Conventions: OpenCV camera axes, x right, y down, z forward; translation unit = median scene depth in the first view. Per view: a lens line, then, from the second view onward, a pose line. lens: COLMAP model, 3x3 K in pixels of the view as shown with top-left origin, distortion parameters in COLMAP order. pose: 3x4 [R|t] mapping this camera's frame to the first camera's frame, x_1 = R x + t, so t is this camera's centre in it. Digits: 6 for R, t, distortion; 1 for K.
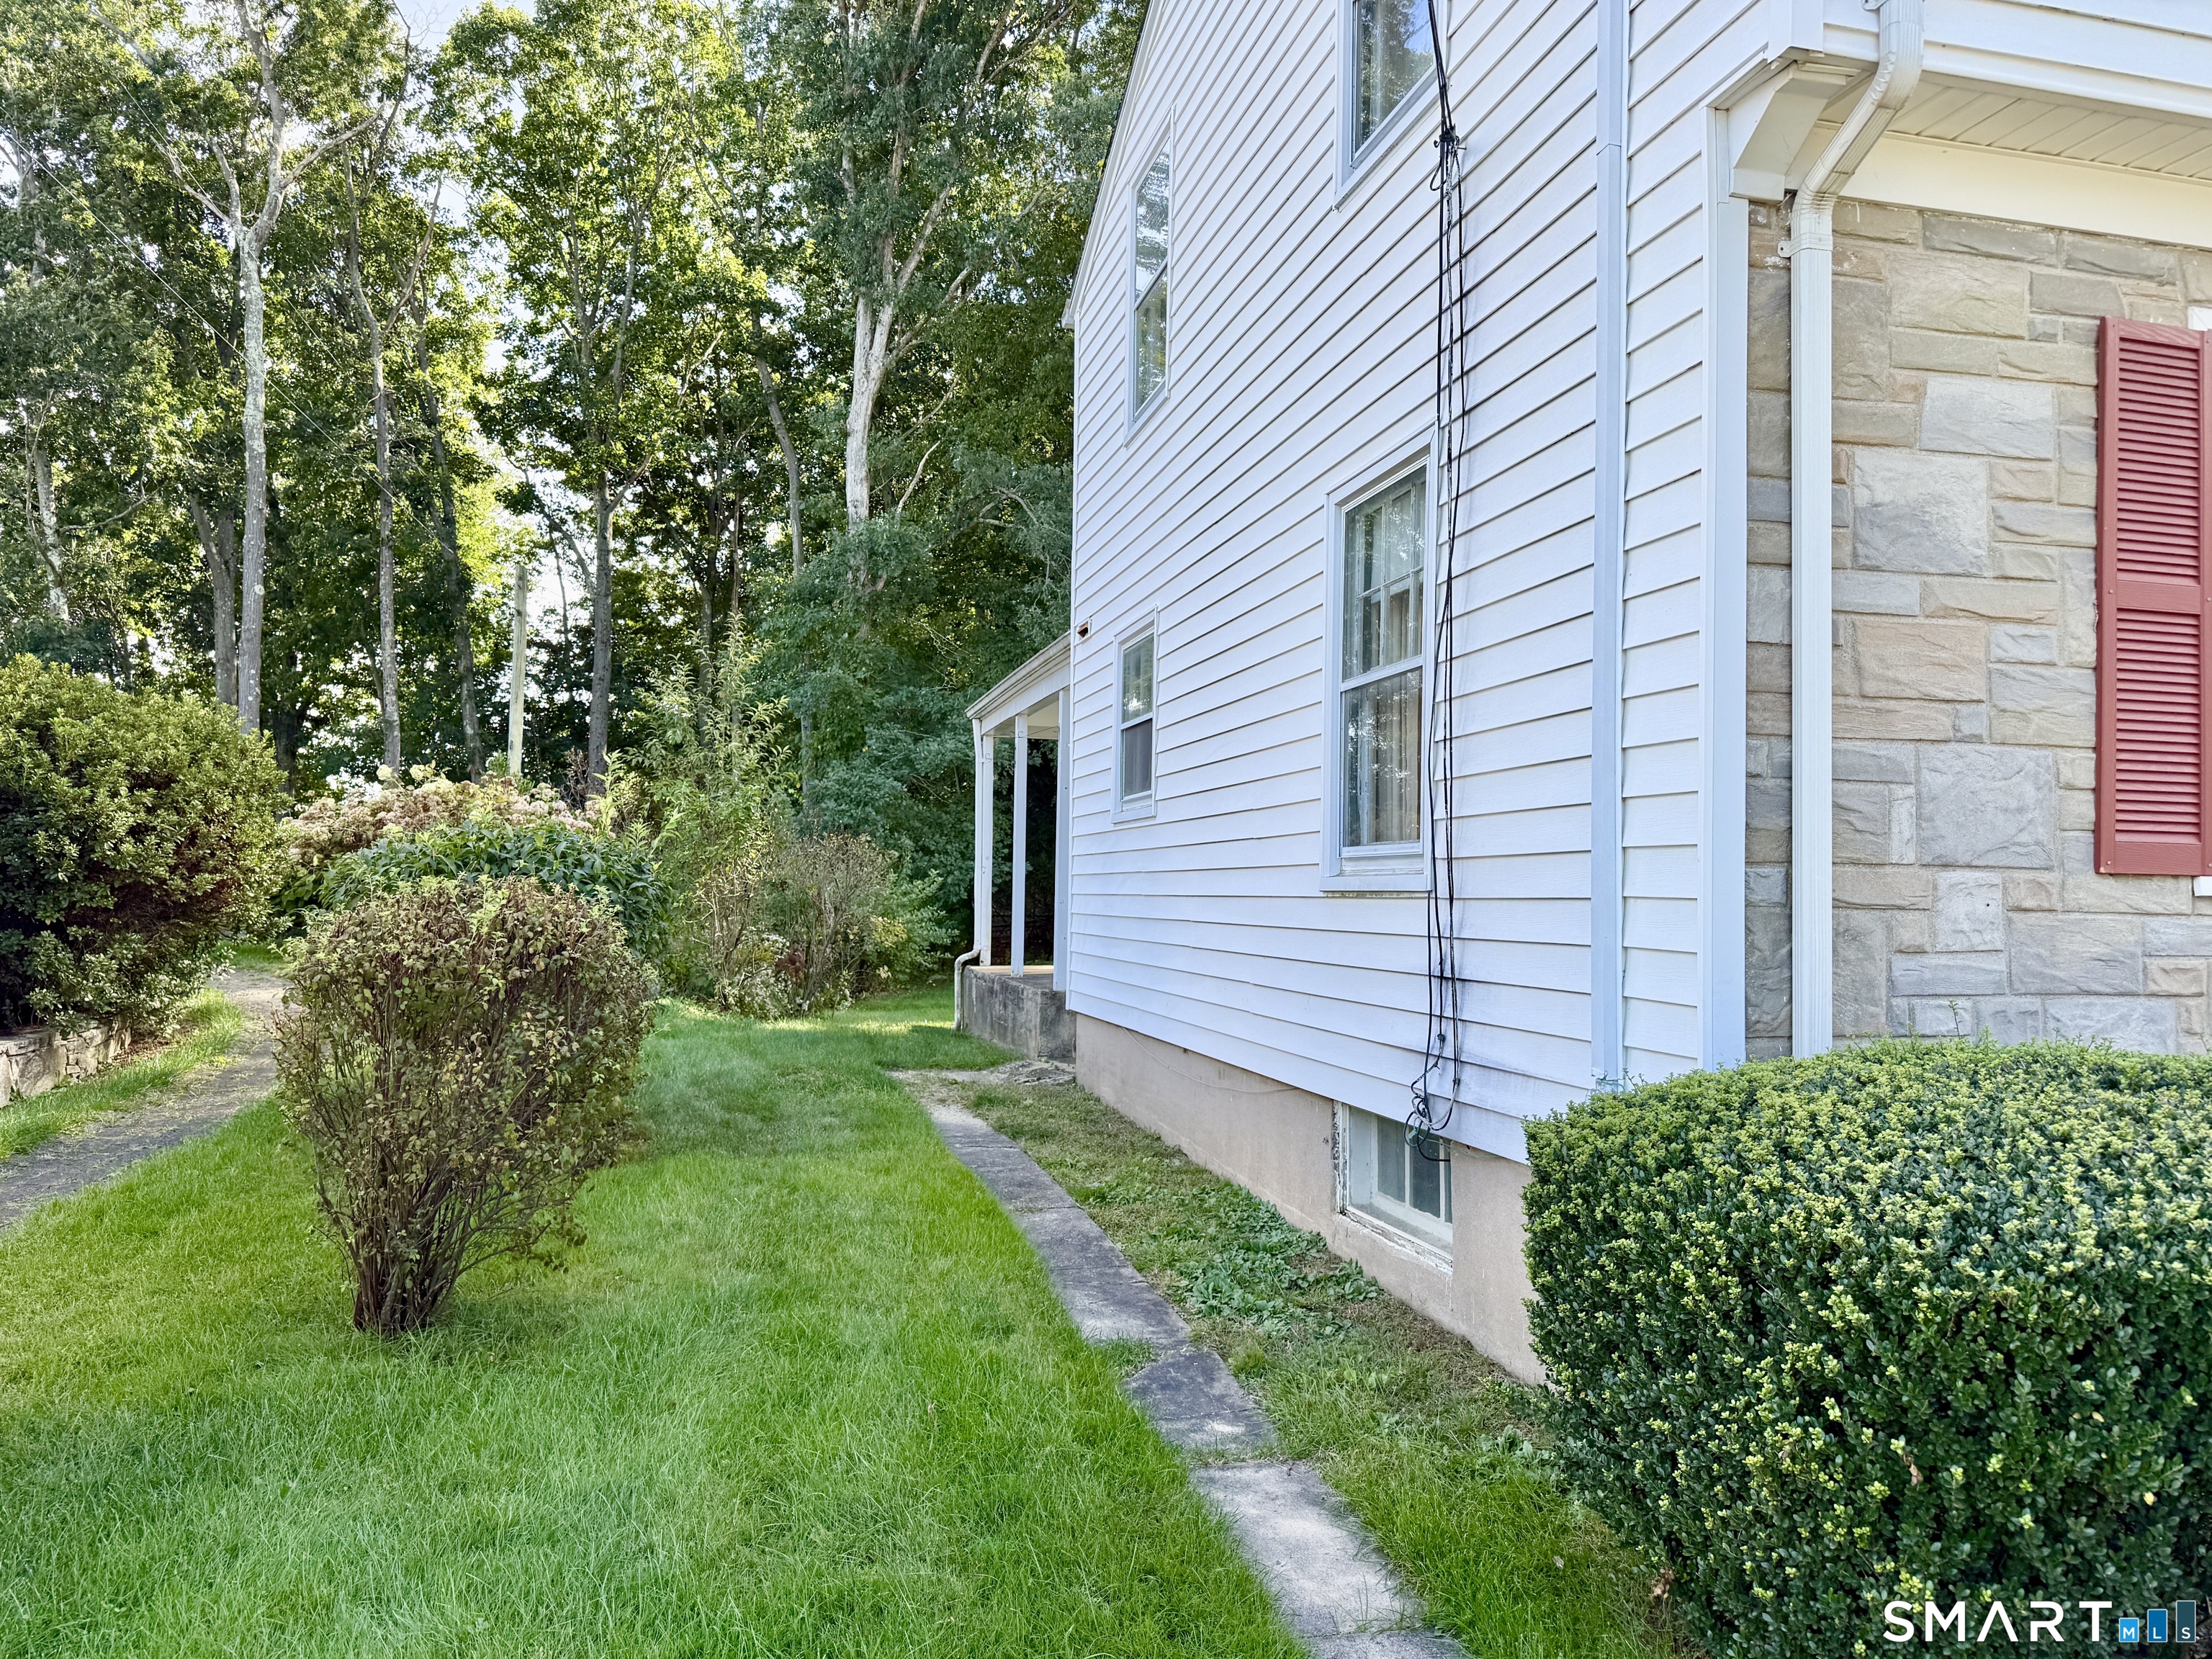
lens RADIAL K [[1589.5, 0, 1106.0], [0, 1589.5, 829.5], [0, 0, 1]] dist [0.006672, 0.002803]
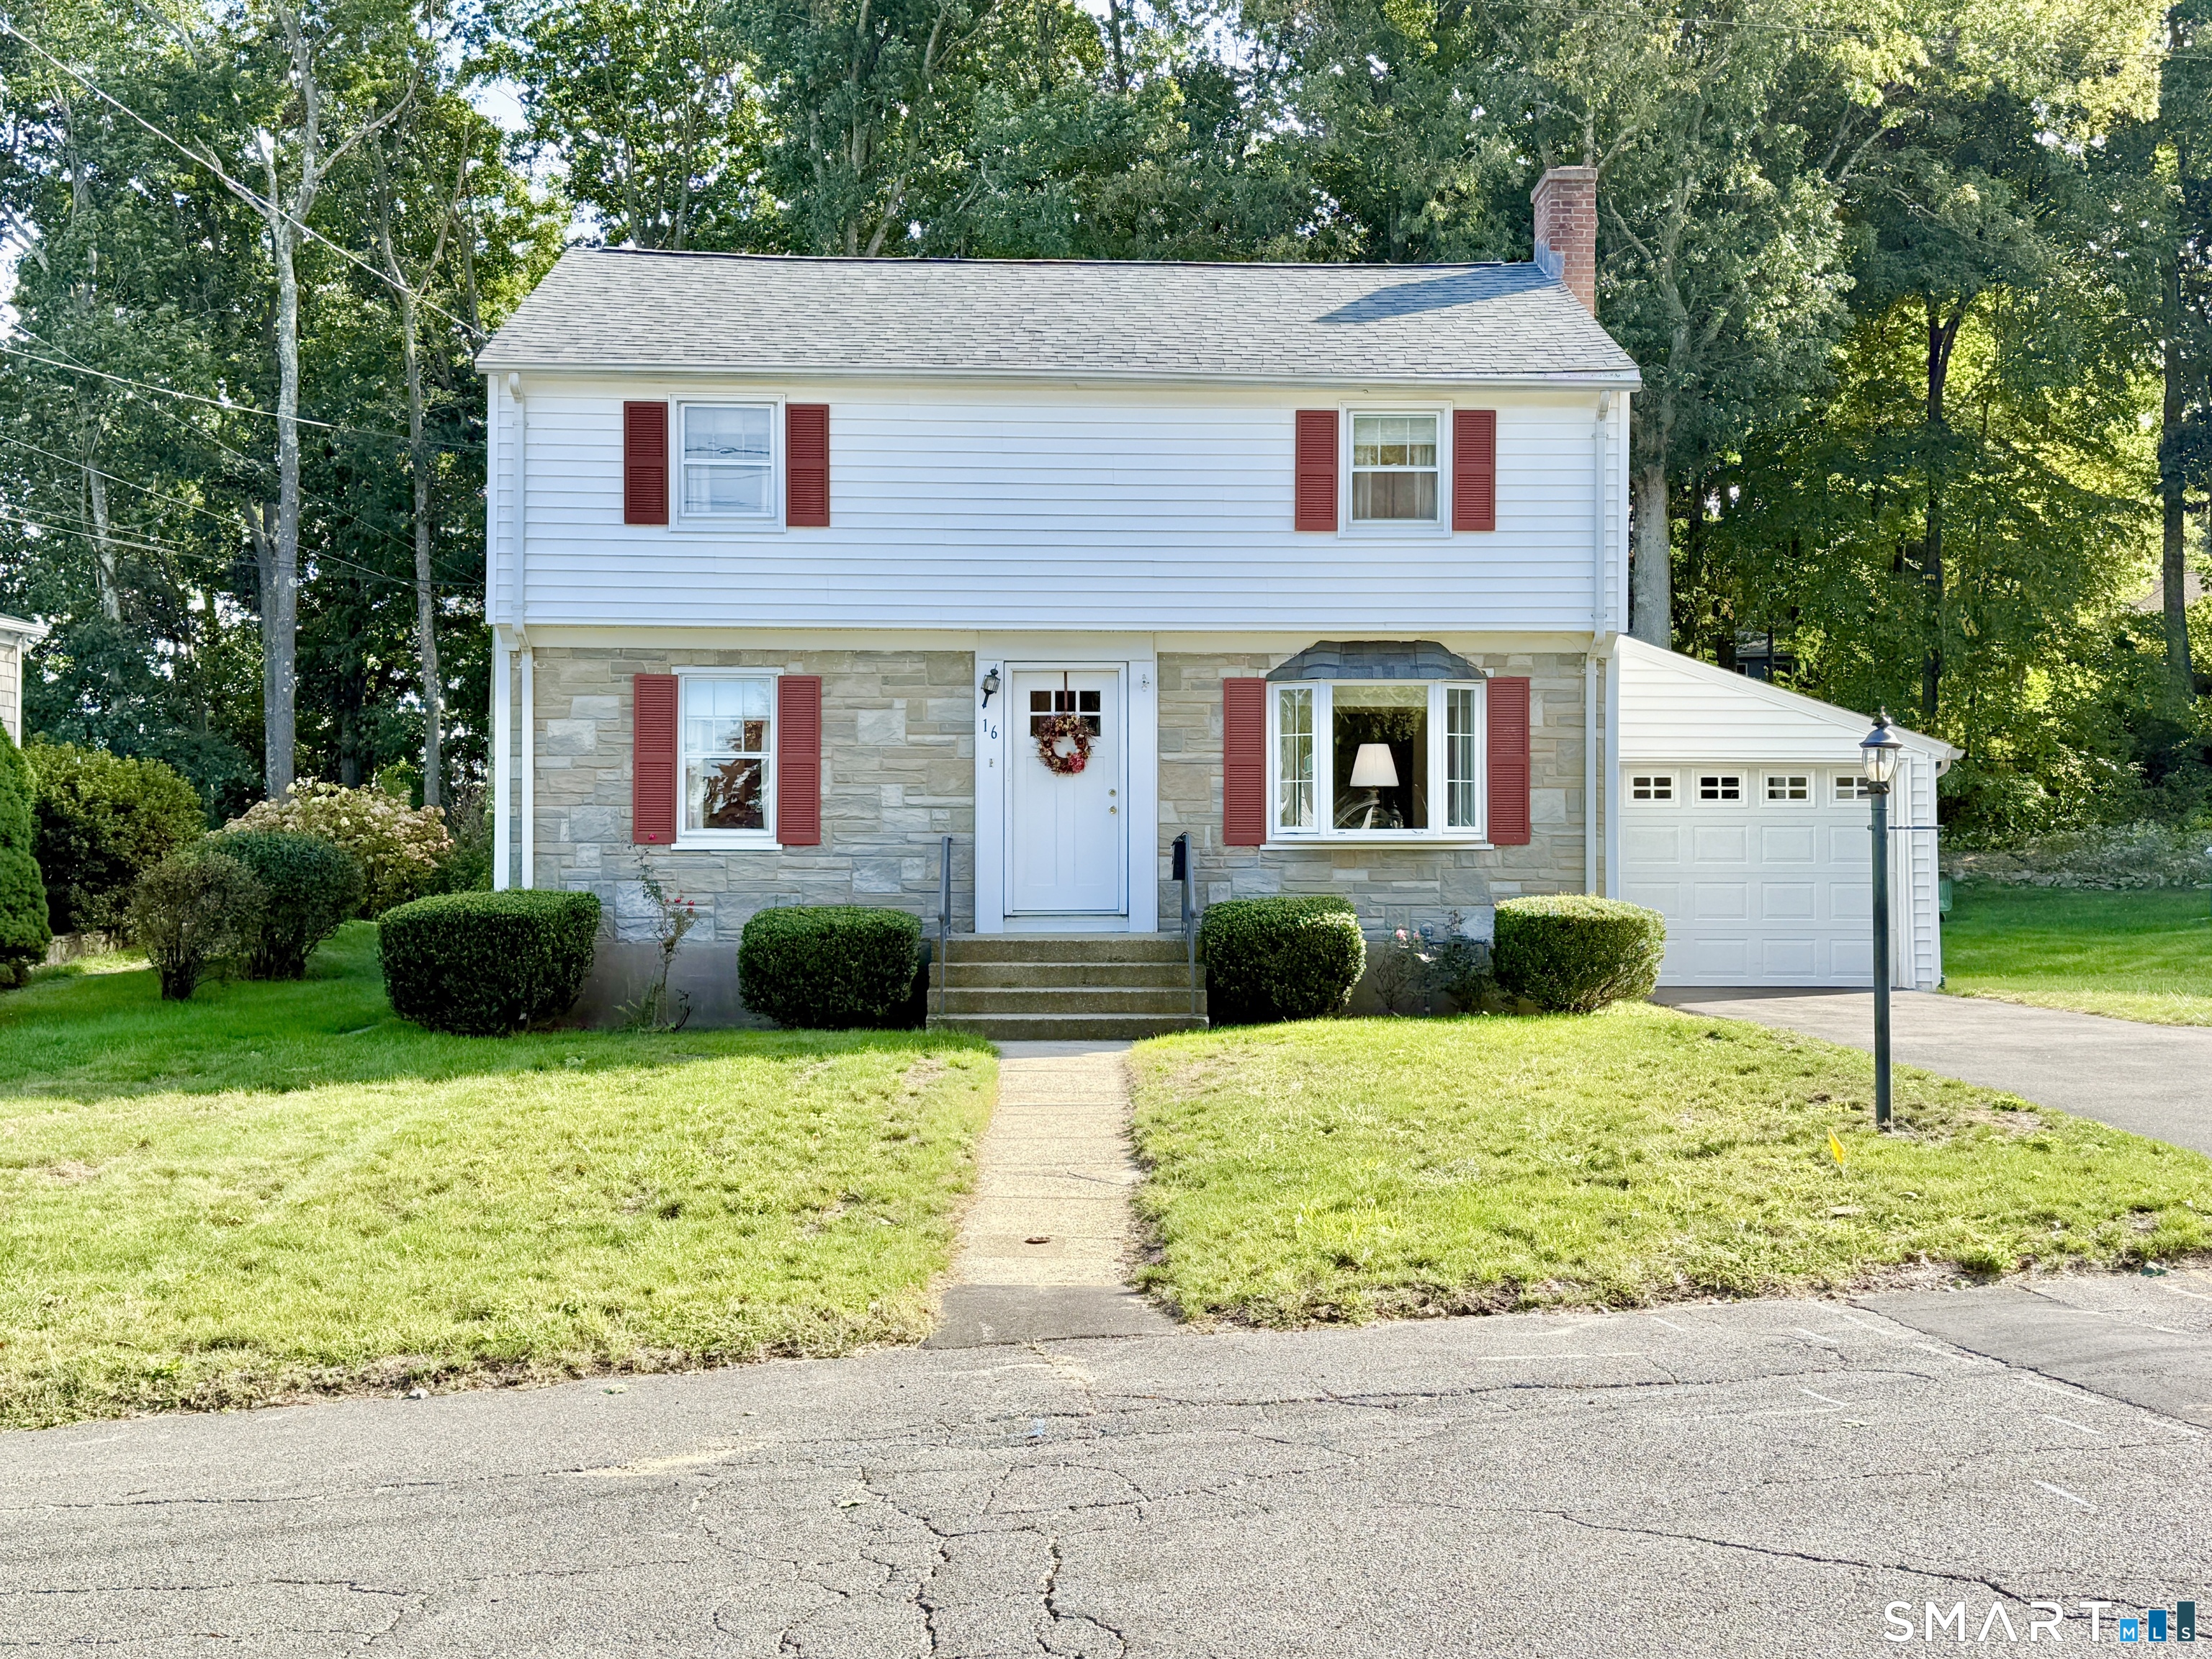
lens RADIAL K [[2485.1, 0, 1106.0], [0, 2485.1, 829.5], [0, 0, 1]] dist [0.212768, 0.000650]
pose [[0.973991, -0.016101, -0.226012, 1.382911], [0.020051, 0.999684, 0.015192, -0.030208], [0.225696, -0.019328, 0.974006, -1.931834]]
